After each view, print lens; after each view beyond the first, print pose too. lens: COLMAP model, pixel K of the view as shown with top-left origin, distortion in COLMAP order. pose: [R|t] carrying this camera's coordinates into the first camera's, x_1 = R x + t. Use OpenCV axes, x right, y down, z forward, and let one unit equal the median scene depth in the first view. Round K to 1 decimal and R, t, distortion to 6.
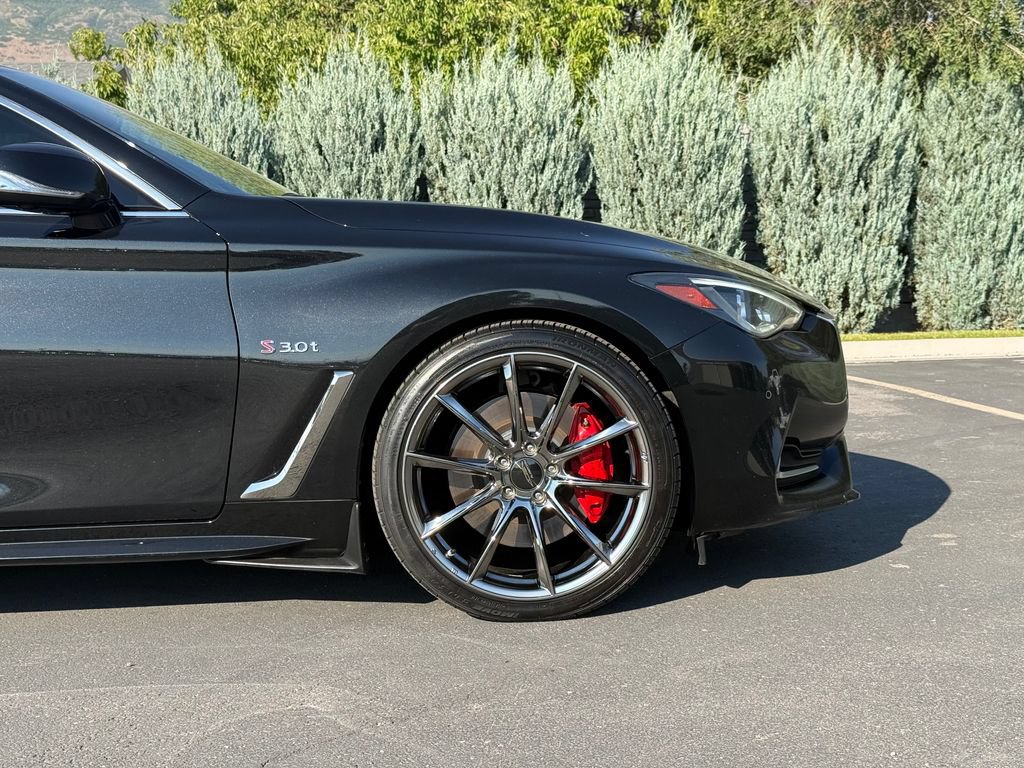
lens RADIAL K [[1438.5, 0, 507.3], [0, 1438.5, 381.7], [0, 0, 1]] dist [0.122147, 0.000000]
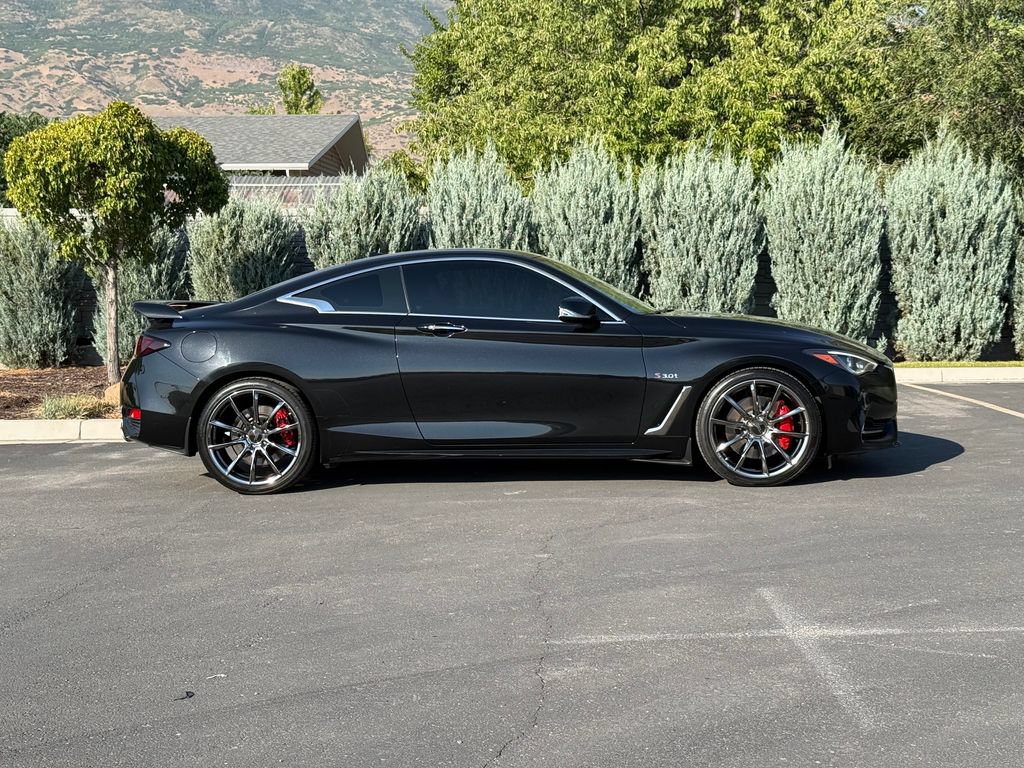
lens RADIAL K [[1438.5, 0, 507.6], [0, 1438.5, 387.9], [0, 0, 1]] dist [0.122147, 0.000000]
pose [[0.994557, 0.023037, -0.101617, -0.041353], [-0.023157, 0.999732, -0.000002, 0.000956], [0.101590, 0.002355, 0.994824, -0.381623]]
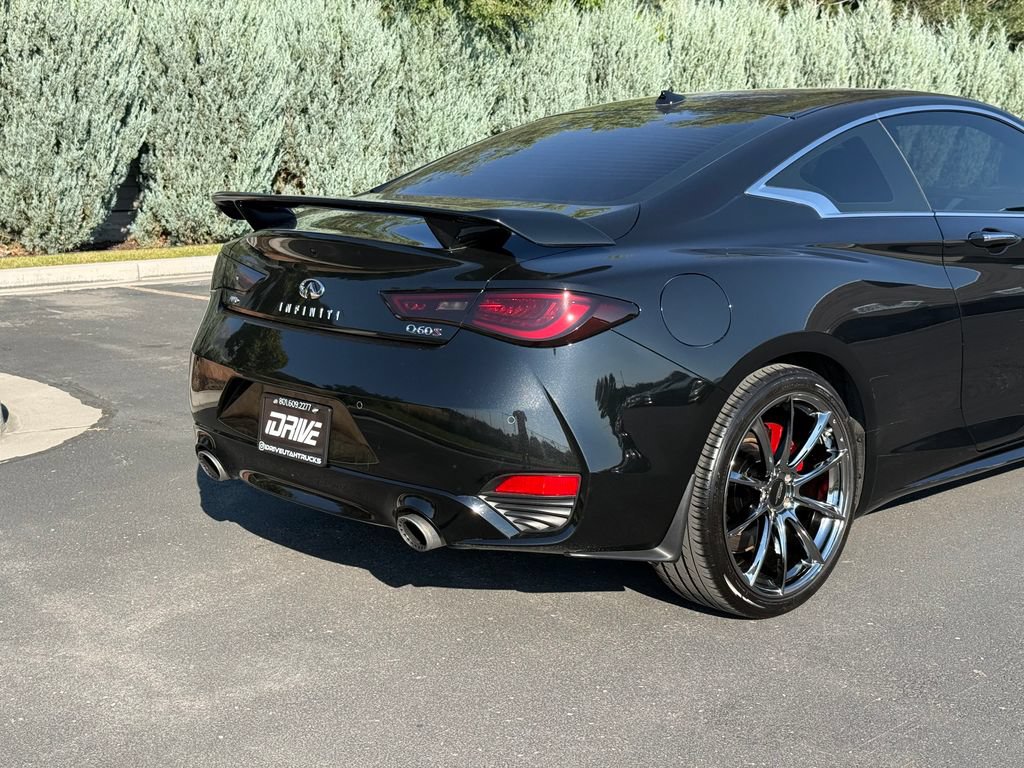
lens RADIAL K [[1438.5, 0, 516.1], [0, 1438.5, 384.8], [0, 0, 1]] dist [0.122147, 0.000000]
pose [[0.745412, -0.091672, 0.660270, -0.451983], [0.029681, 0.994081, 0.104510, -0.029421], [-0.665943, -0.058305, 0.743721, 0.058480]]
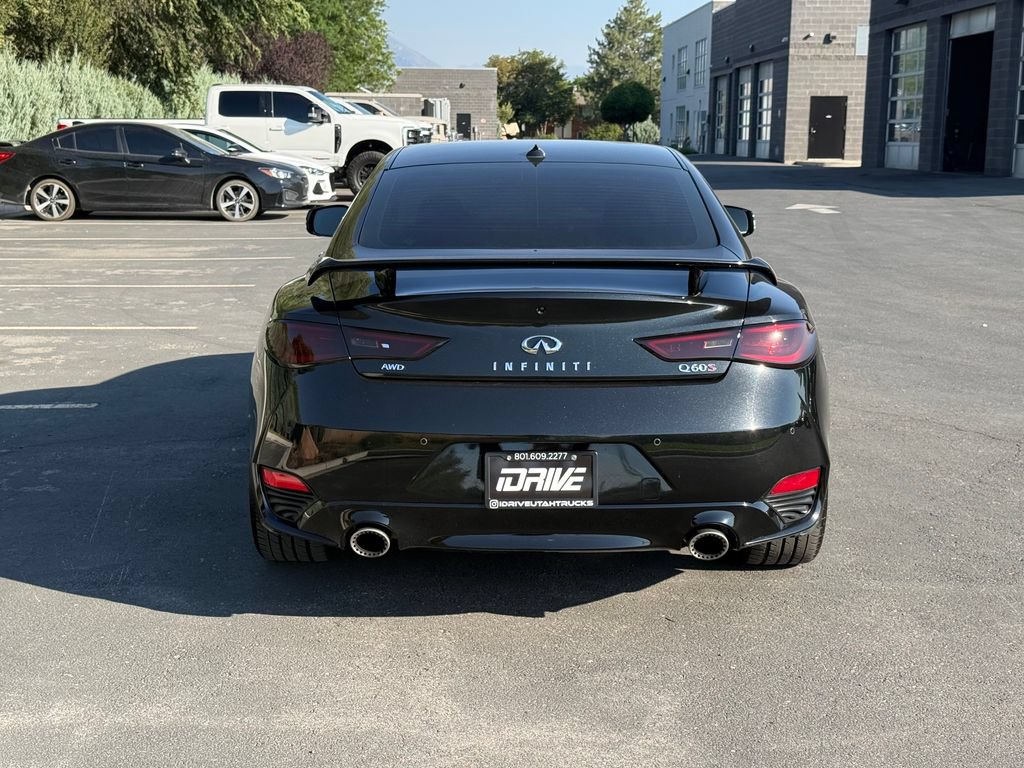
lens RADIAL K [[1438.5, 0, 511.3], [0, 1438.5, 383.4], [0, 0, 1]] dist [0.122147, 0.000000]
pose [[0.030176, -0.147803, 0.988556, -0.593513], [0.075698, 0.986504, 0.145186, -0.056531], [-0.996674, 0.070451, 0.040957, 0.301026]]
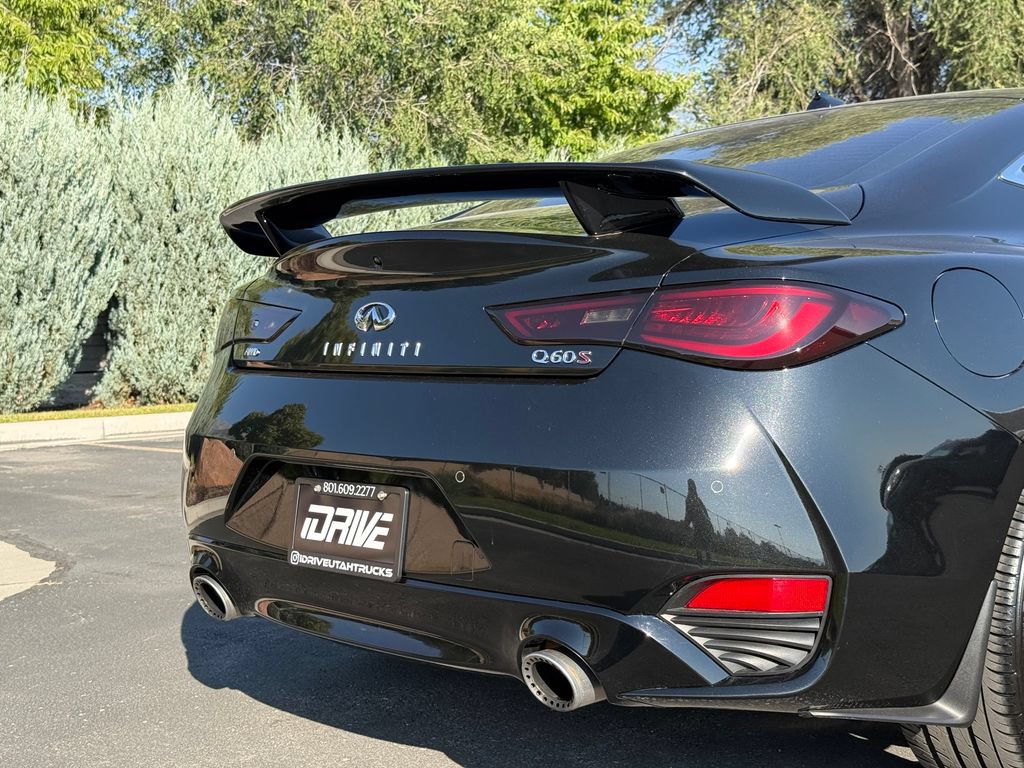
lens RADIAL K [[1438.5, 0, 513.4], [0, 1438.5, 371.1], [0, 0, 1]] dist [0.122147, 0.000000]
pose [[0.729451, -0.007385, 0.683993, -0.407930], [0.044388, 0.998345, -0.036558, -0.003773], [-0.682591, 0.057028, 0.728572, 0.150167]]
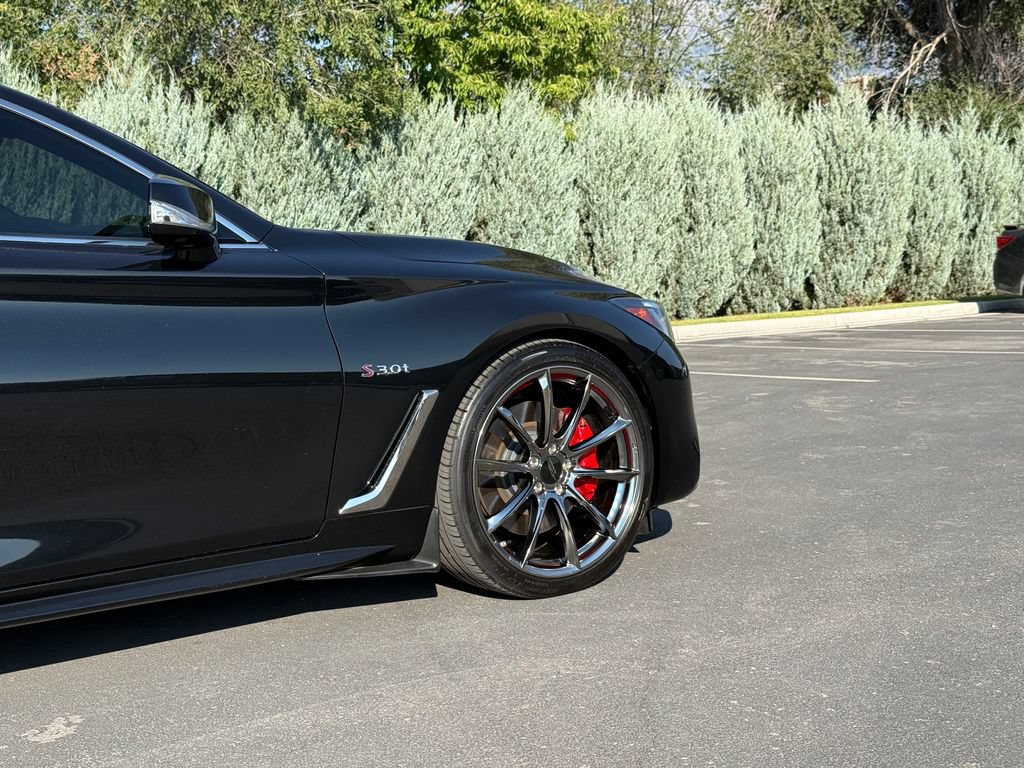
lens RADIAL K [[1438.5, 0, 518.2], [0, 1438.5, 384.1], [0, 0, 1]] dist [0.122147, 0.000000]
pose [[0.817895, -0.045526, 0.573563, -0.167976], [0.051906, 0.998638, 0.005249, -0.003259], [-0.573021, 0.025478, 0.819144, 0.012471]]
